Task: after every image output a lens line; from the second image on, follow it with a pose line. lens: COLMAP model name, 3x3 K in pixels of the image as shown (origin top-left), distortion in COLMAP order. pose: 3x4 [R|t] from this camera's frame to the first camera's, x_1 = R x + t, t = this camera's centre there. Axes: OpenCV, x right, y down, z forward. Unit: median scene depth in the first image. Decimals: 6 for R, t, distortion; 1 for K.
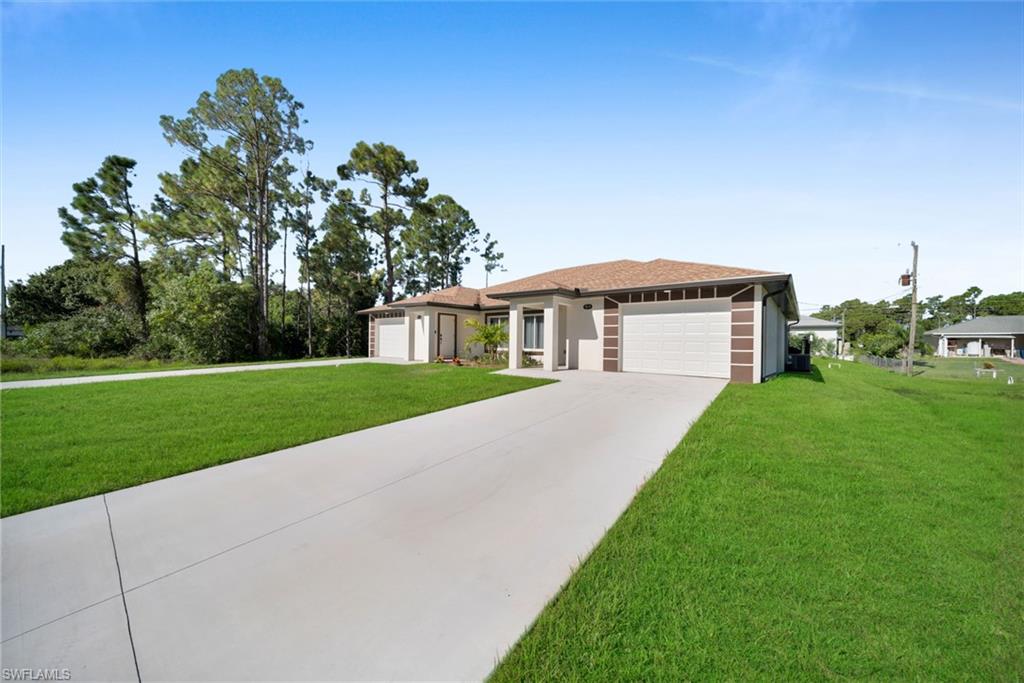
lens RADIAL K [[365.5, 0, 517.9], [0, 365.5, 344.5], [0, 0, 1]] dist [-0.001131, -0.000162]
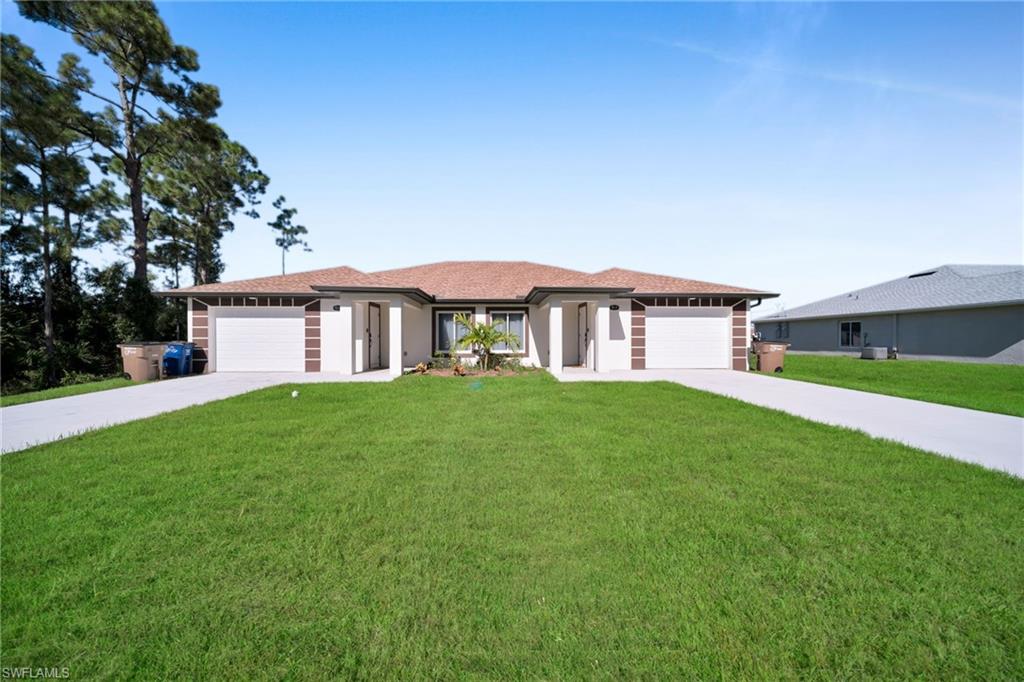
lens RADIAL K [[358.4, 0, 512.0], [0, 358.4, 341.0], [0, 0, 1]] dist [-0.001166, -0.000057]
pose [[0.738023, -0.014481, 0.674620, -0.518580], [0.015920, 0.999865, 0.004046, -0.013726], [-0.674588, 0.007754, 0.738154, 0.338583]]
